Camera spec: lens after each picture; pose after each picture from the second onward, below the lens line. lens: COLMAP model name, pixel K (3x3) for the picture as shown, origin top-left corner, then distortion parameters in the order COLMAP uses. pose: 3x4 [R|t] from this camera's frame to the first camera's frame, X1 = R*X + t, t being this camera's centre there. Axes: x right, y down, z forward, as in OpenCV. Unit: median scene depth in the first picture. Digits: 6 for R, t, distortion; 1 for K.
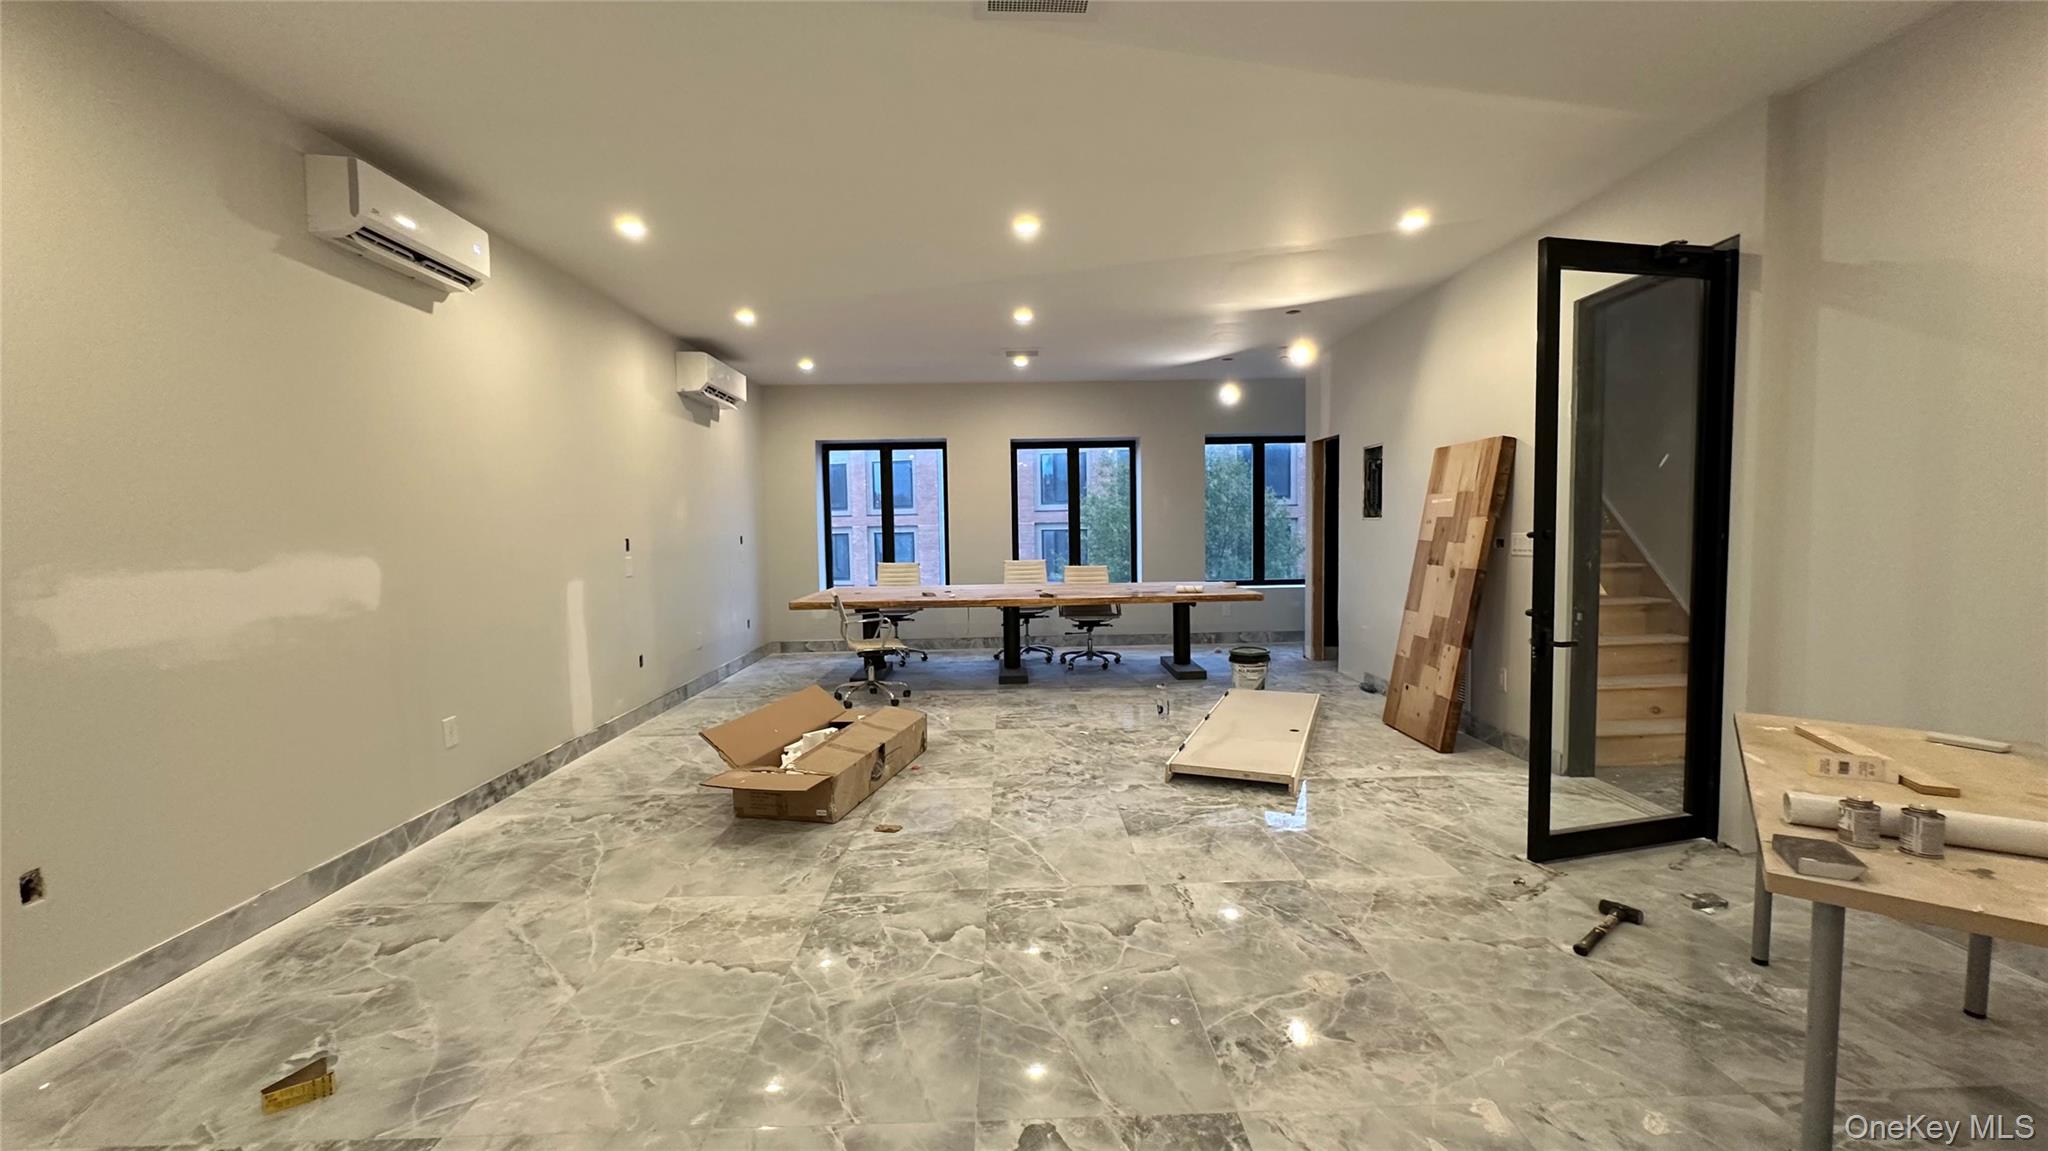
lens RADIAL K [[818.1, 0, 1030.2], [0, 818.1, 565.9], [0, 0, 1]] dist [-0.004190, 0.001180]
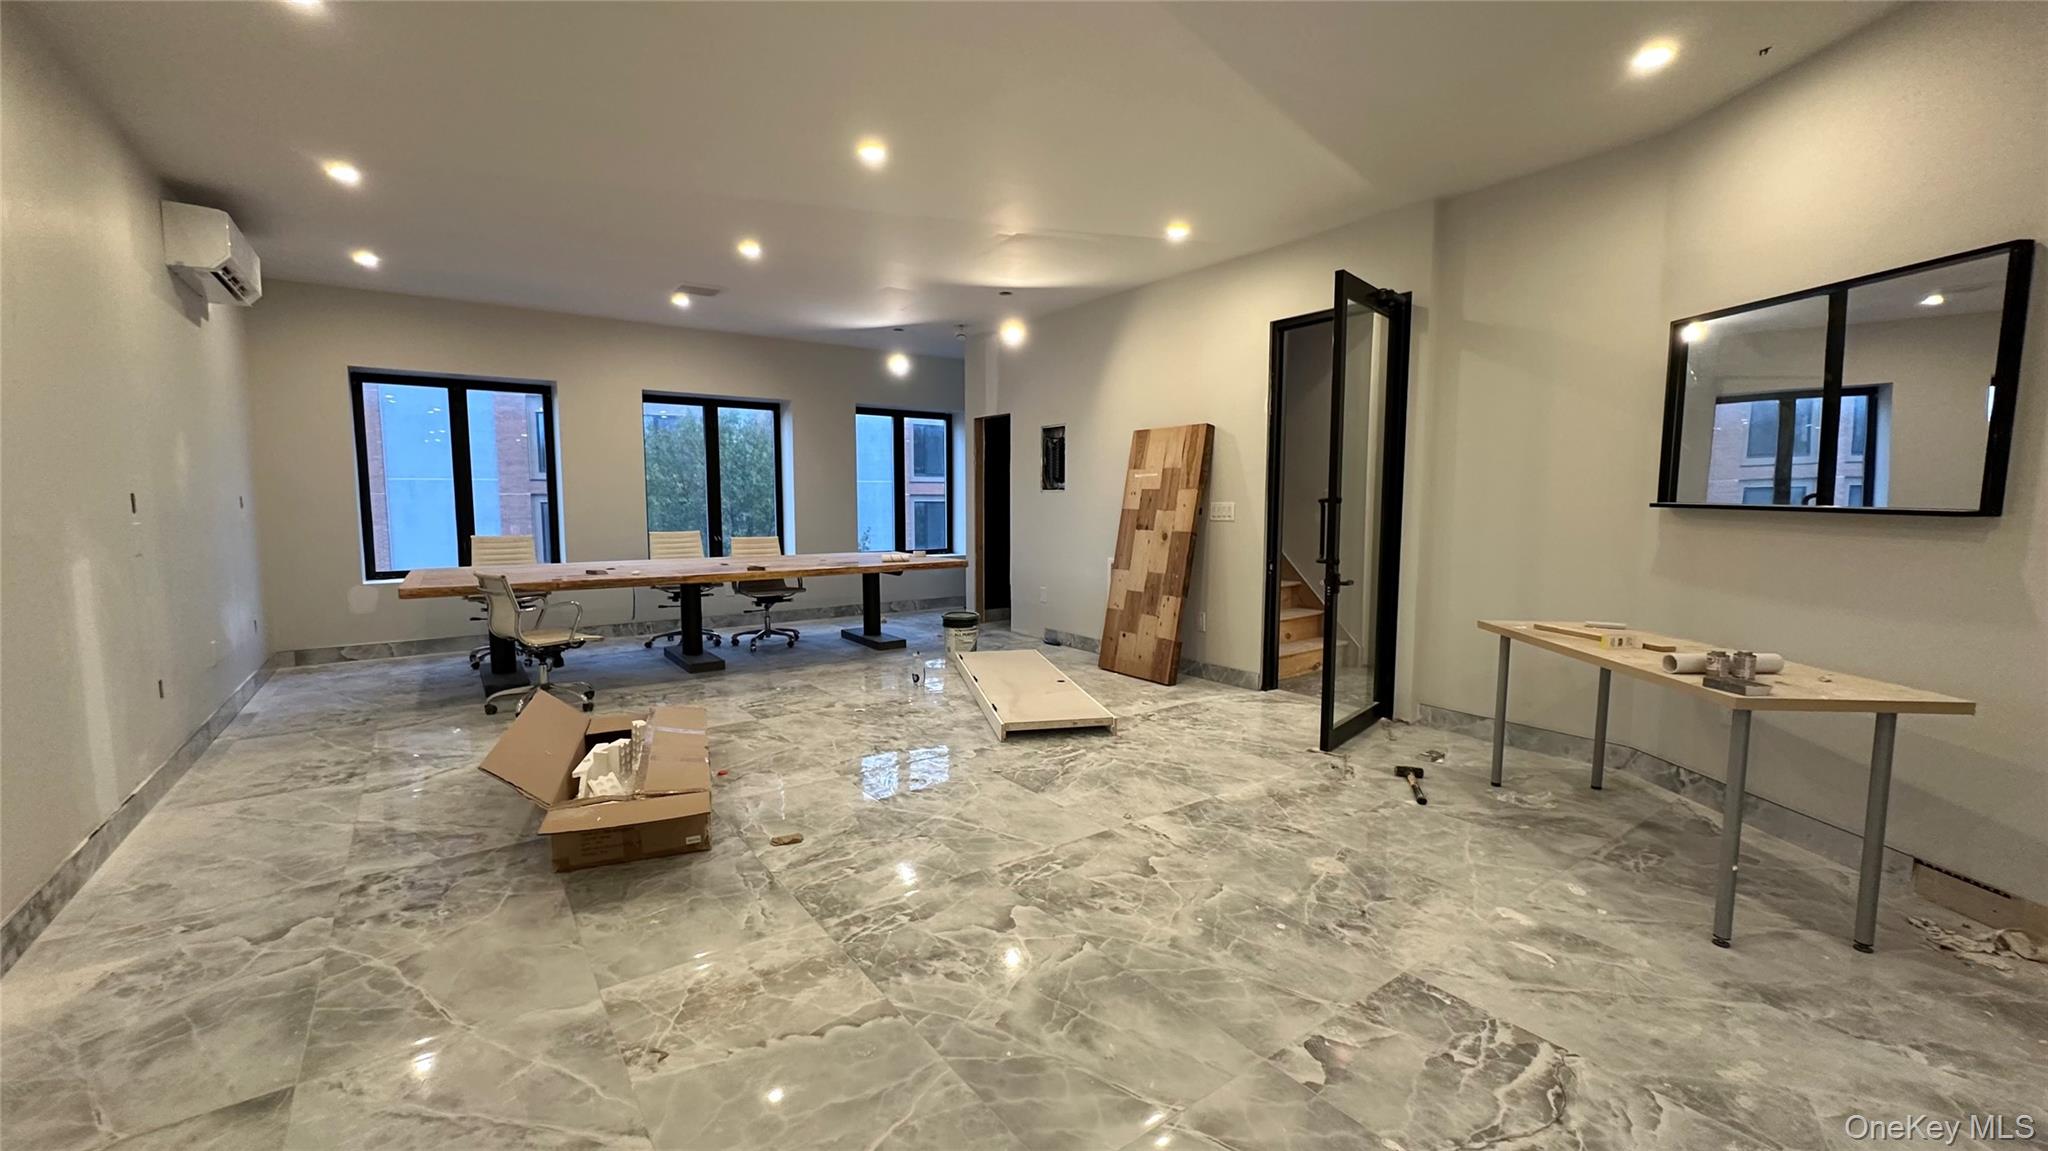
lens RADIAL K [[818.1, 0, 1007.5], [0, 818.1, 569.3], [0, 0, 1]] dist [-0.004190, 0.001180]
pose [[0.824071, -0.029449, 0.565720, -0.386089], [0.013021, 0.999369, 0.033056, 0.016151], [-0.566336, -0.019874, 0.823935, 0.158593]]
